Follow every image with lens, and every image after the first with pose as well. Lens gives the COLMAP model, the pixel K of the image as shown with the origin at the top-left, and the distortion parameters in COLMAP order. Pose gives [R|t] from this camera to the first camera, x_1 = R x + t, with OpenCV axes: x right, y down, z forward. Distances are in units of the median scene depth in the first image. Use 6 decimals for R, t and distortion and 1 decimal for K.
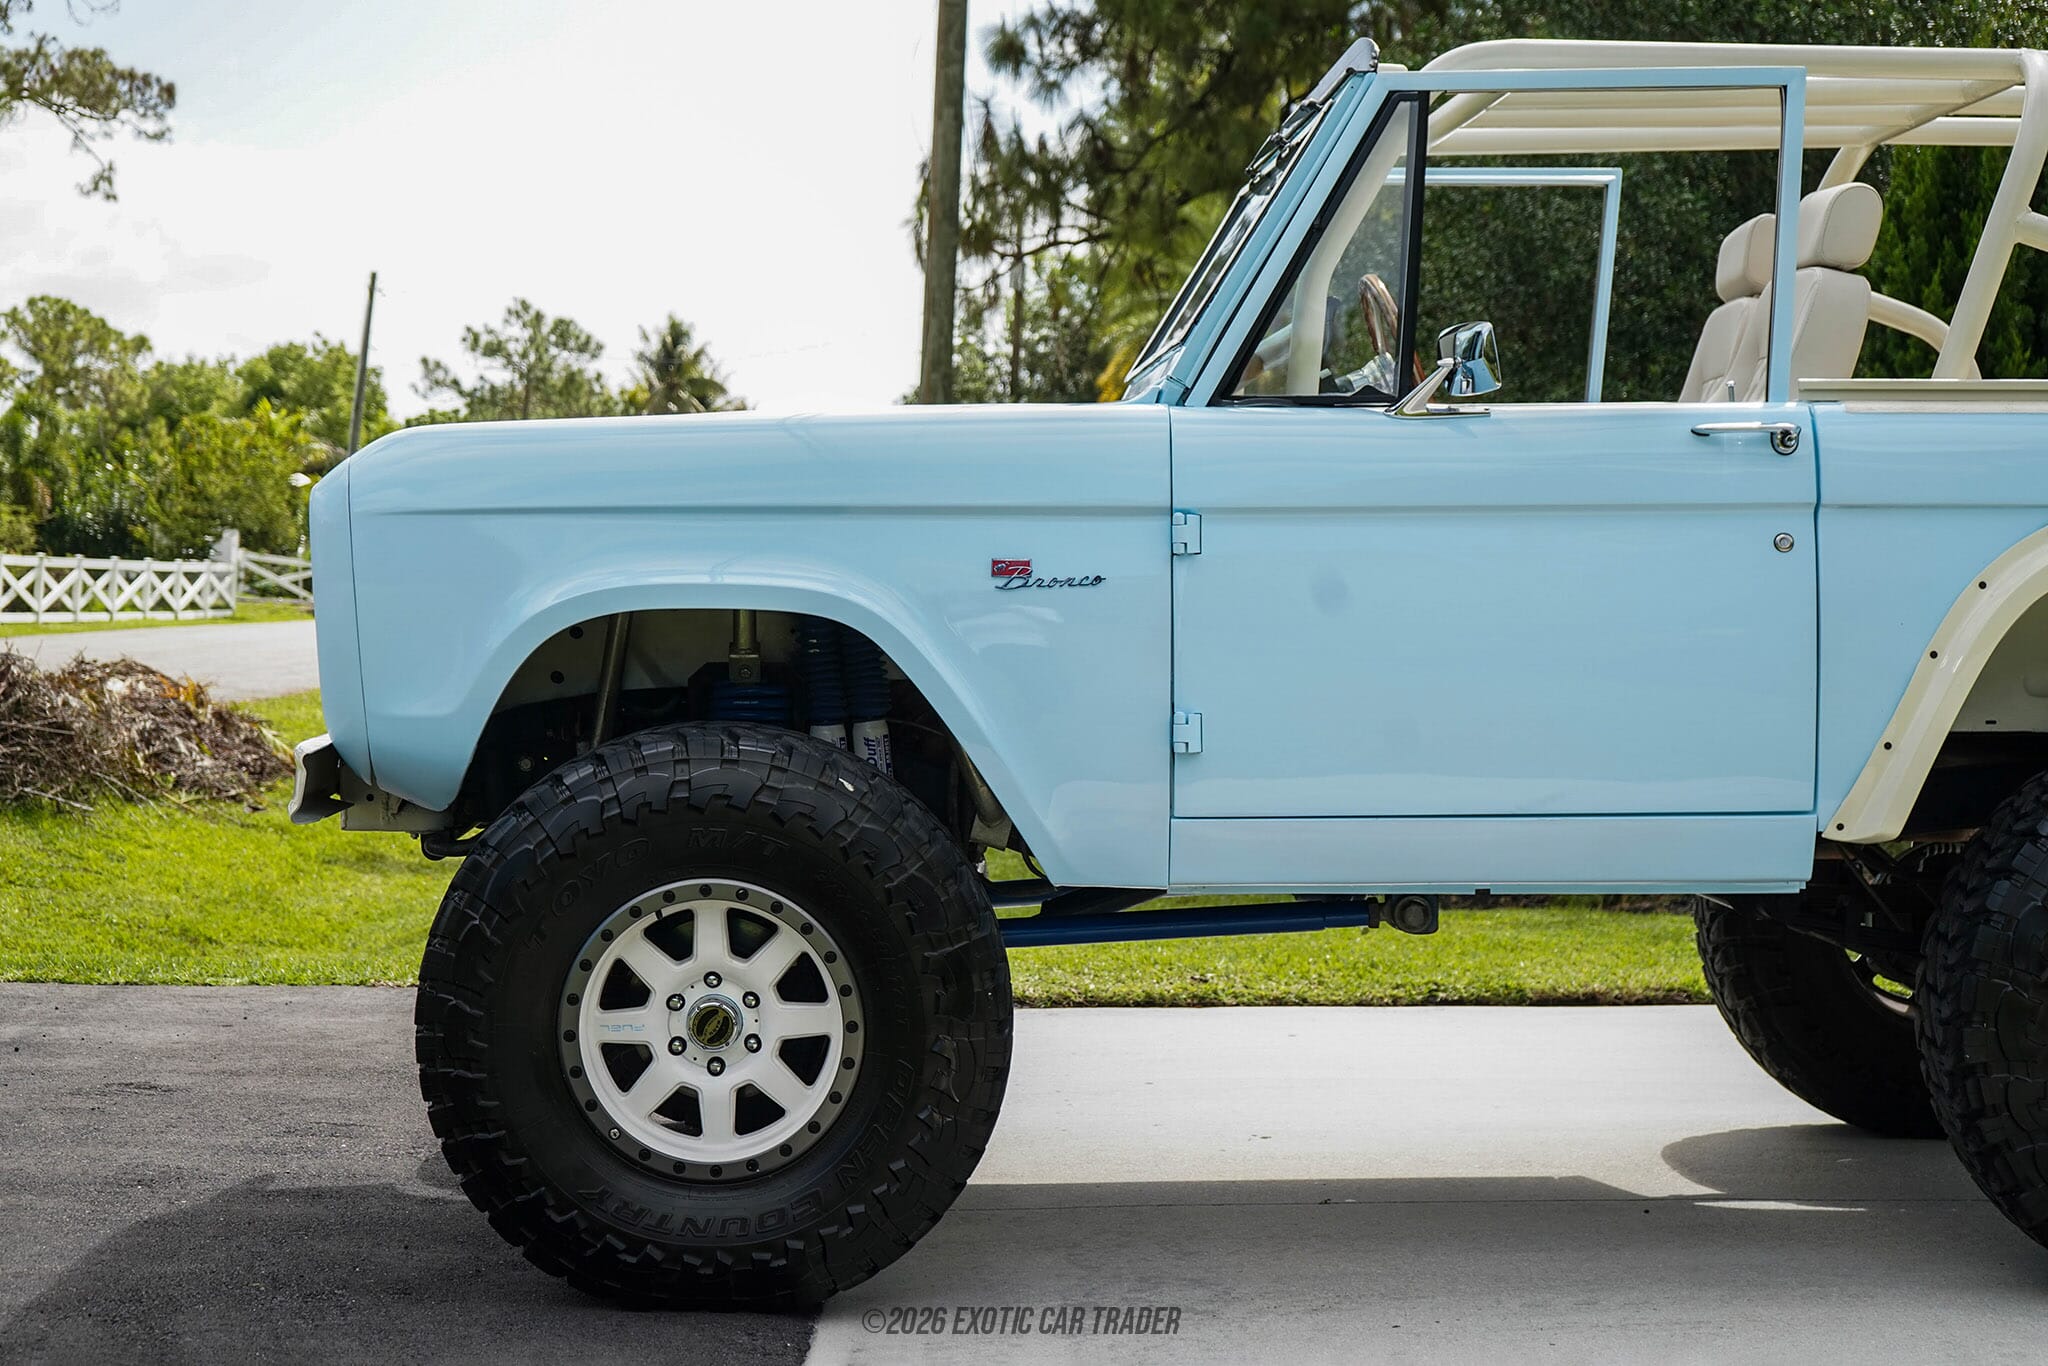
lens RADIAL K [[3005.6, 0, 1020.0], [0, 3005.6, 679.3], [0, 0, 1]] dist [-0.021544, 0.000000]
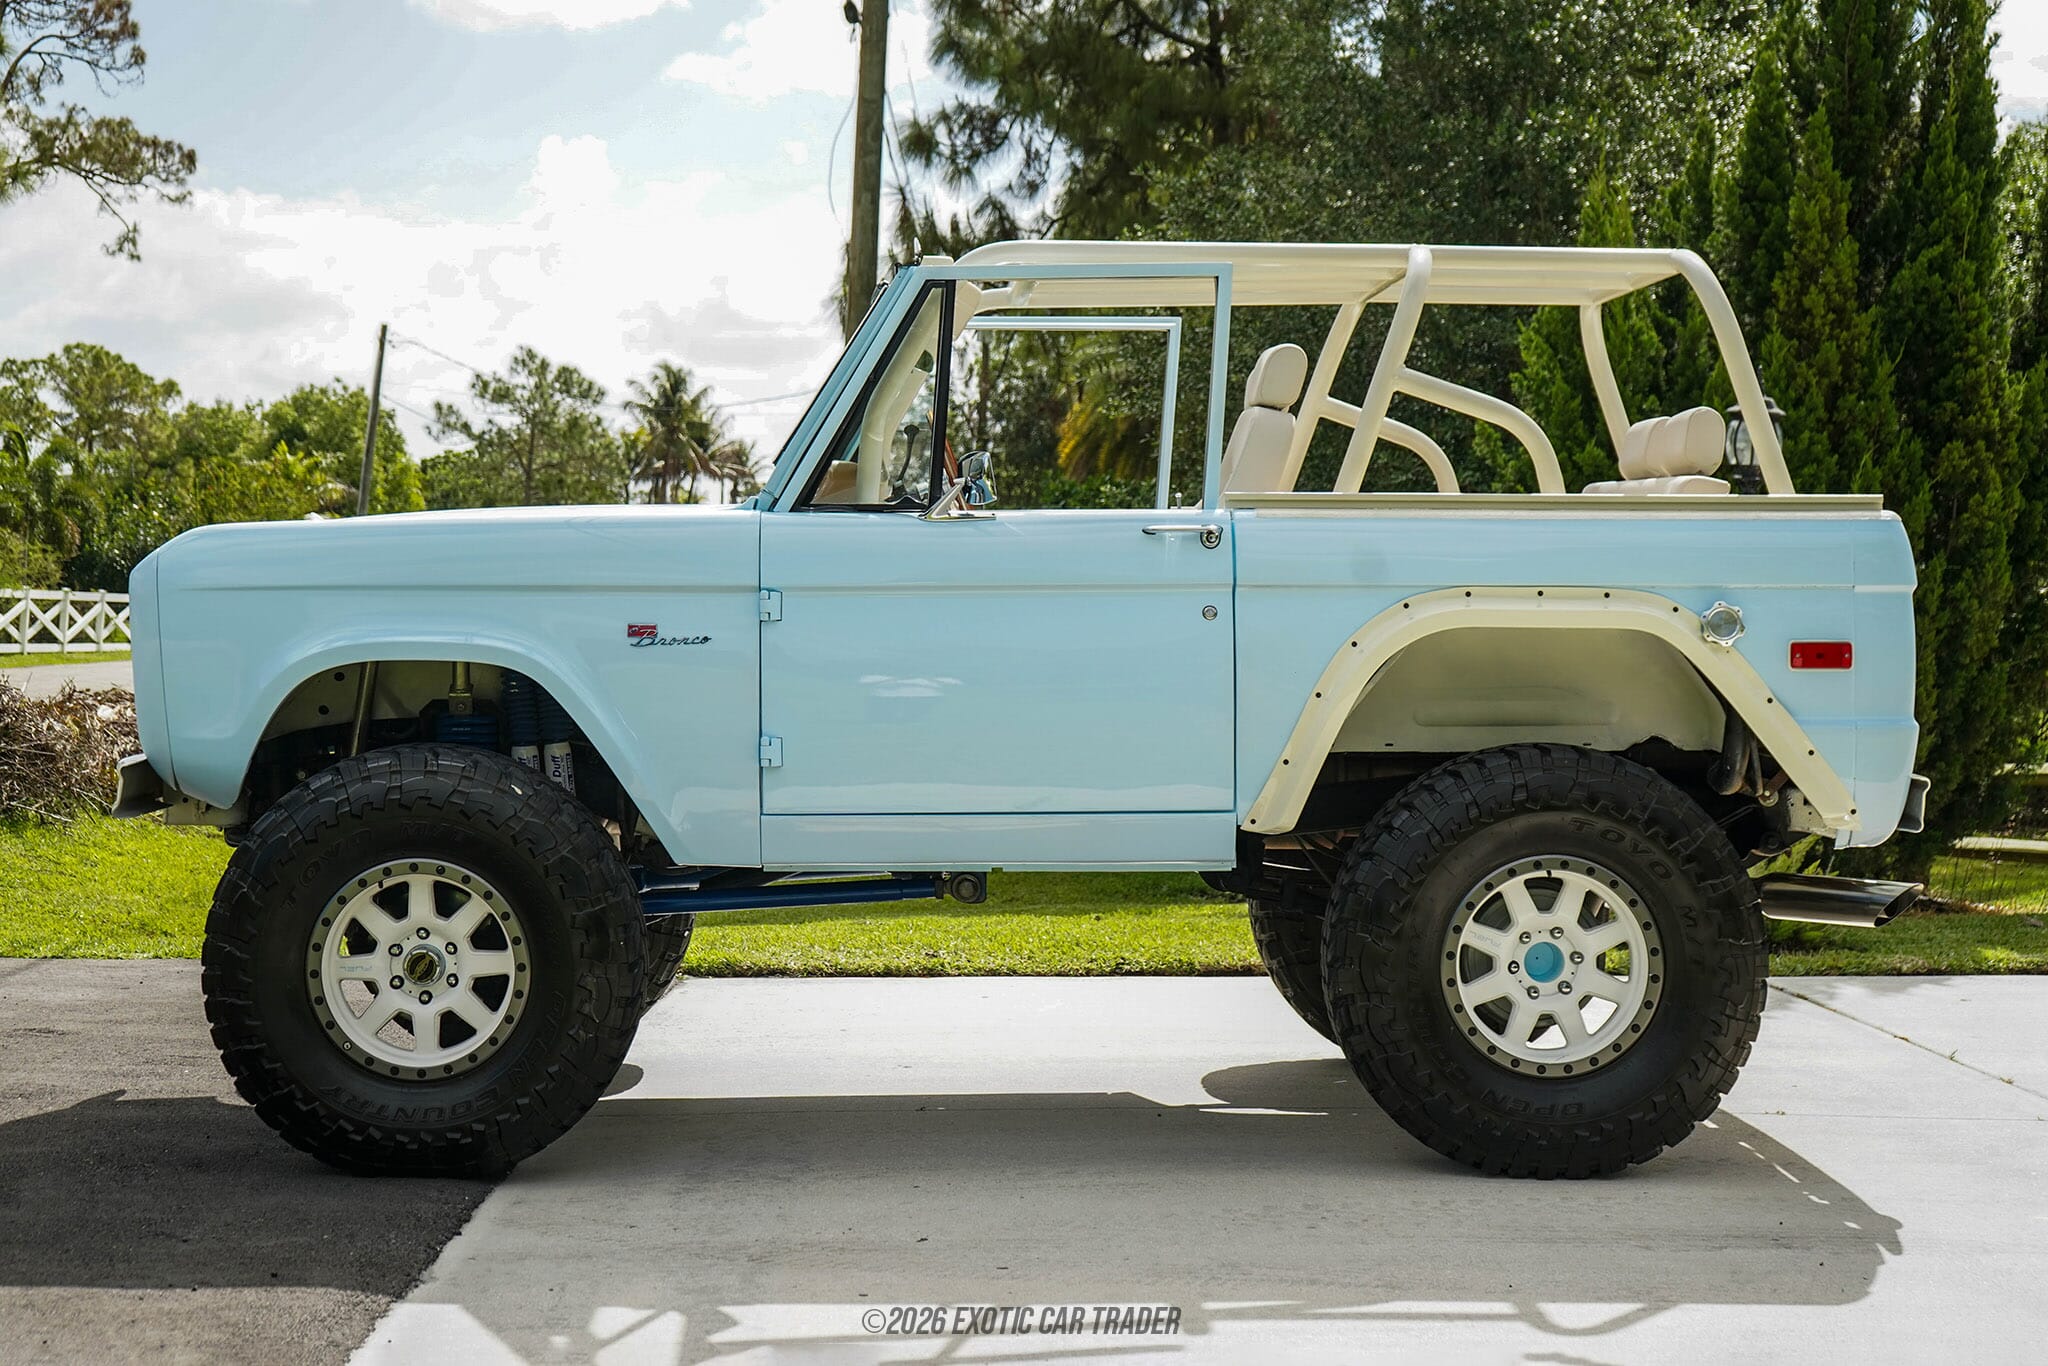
lens RADIAL K [[2800.0, 0, 1018.1], [0, 2800.0, 666.8], [0, 0, 1]] dist [-0.023944, 0.000000]
pose [[0.999926, 0.001277, 0.012122, 0.141847], [-0.001107, 0.999900, -0.014063, -0.002869], [-0.012139, 0.014049, 0.999828, -0.252101]]
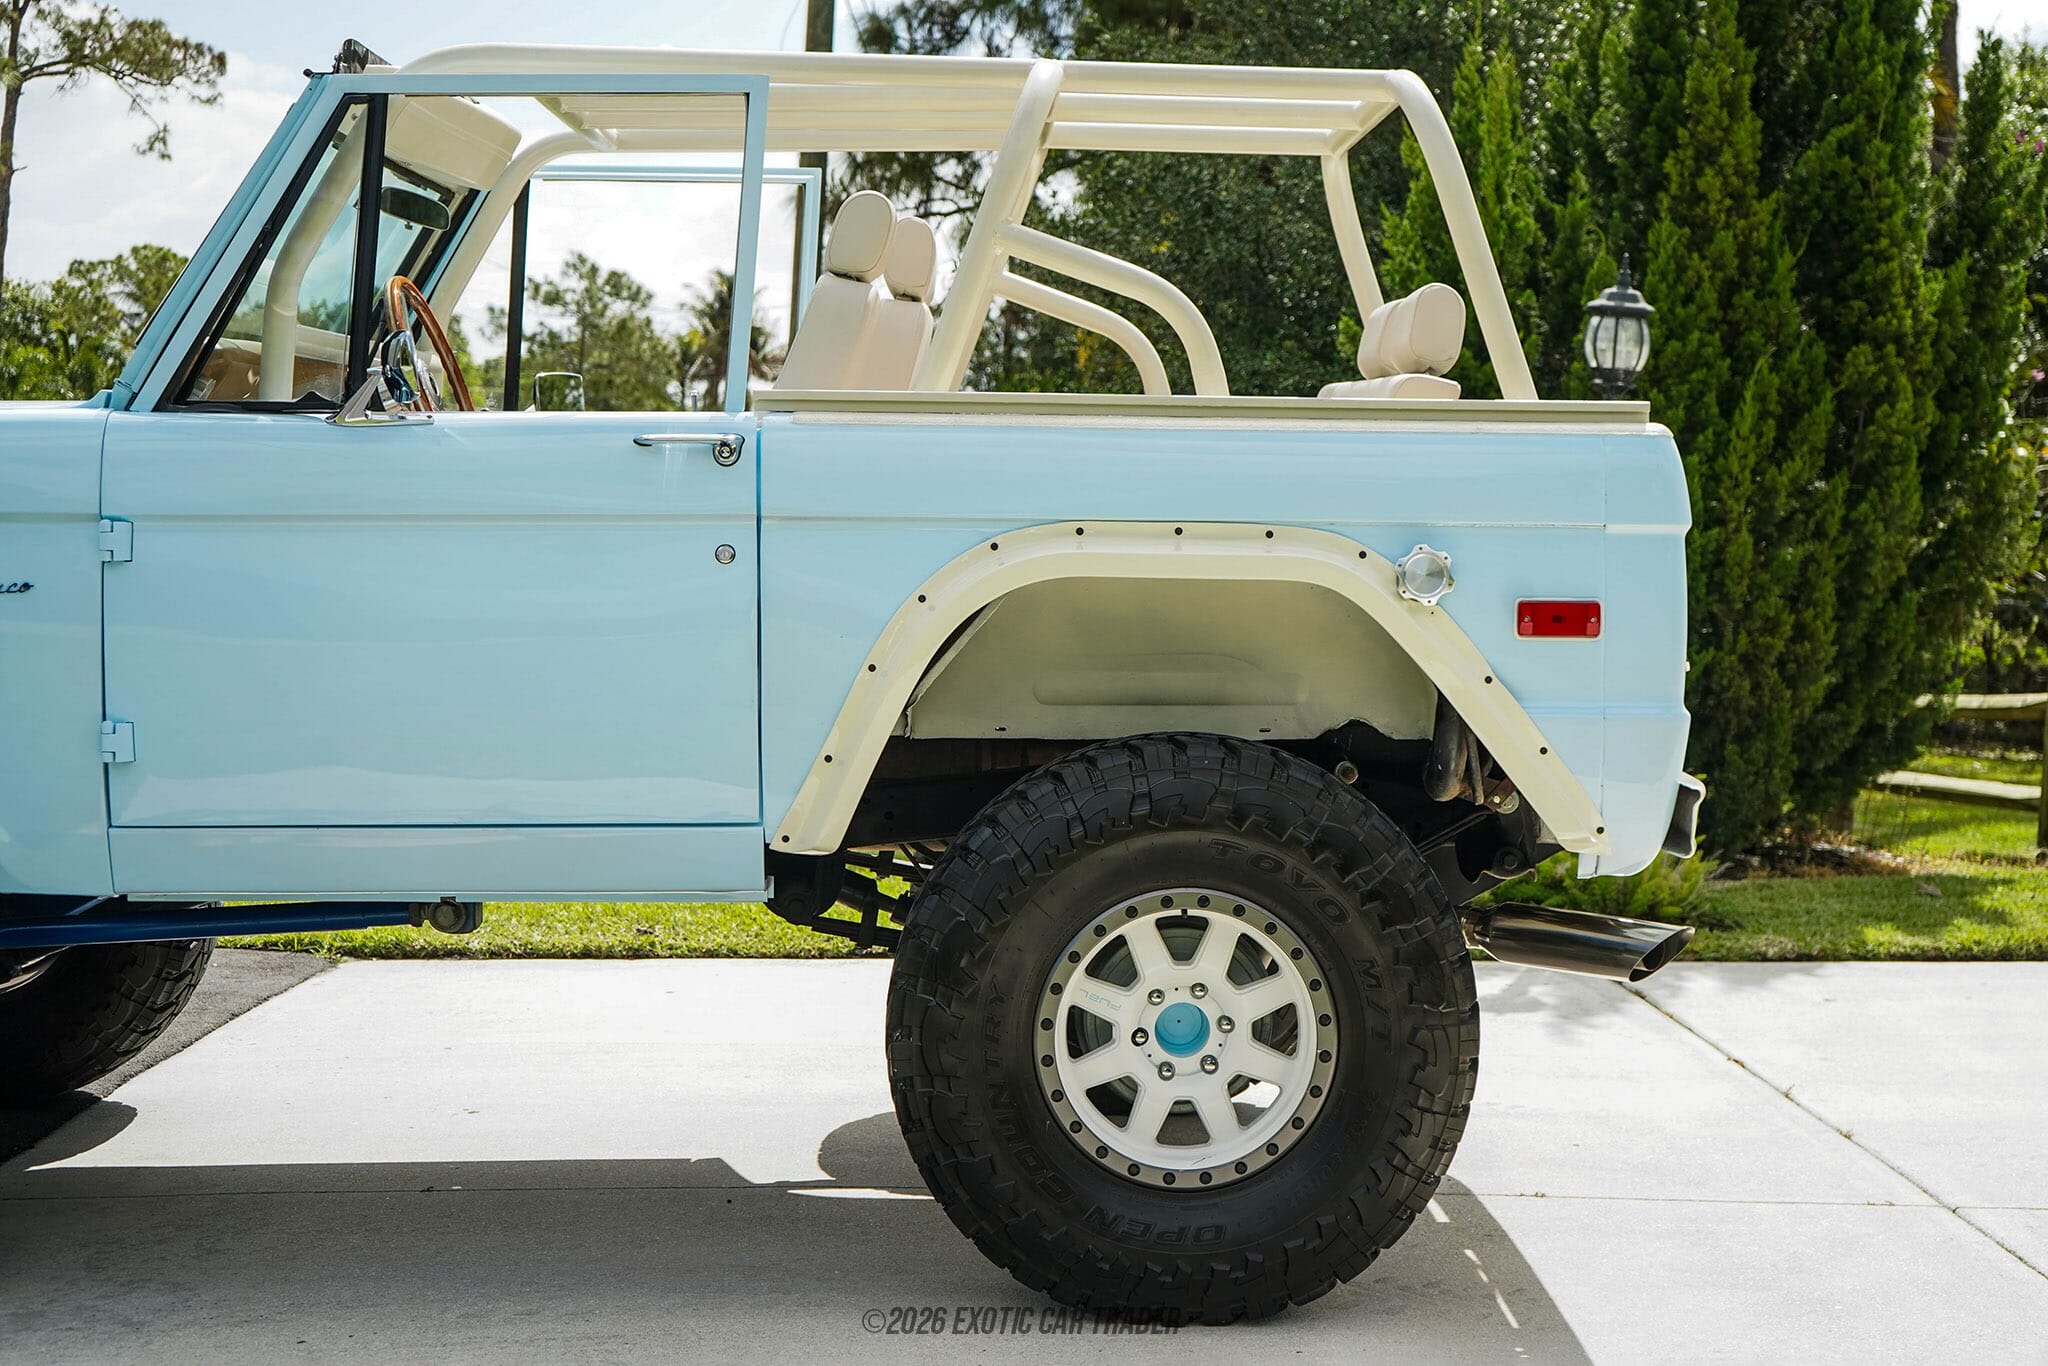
lens RADIAL K [[2699.8, 0, 1103.9], [0, 2699.8, 686.6], [0, 0, 1]] dist [-0.021570, 0.000000]
pose [[0.999266, 0.007116, 0.037639, 0.323485], [-0.008264, 0.999503, 0.030431, -0.028009], [-0.037404, -0.030720, 0.998828, 0.093324]]
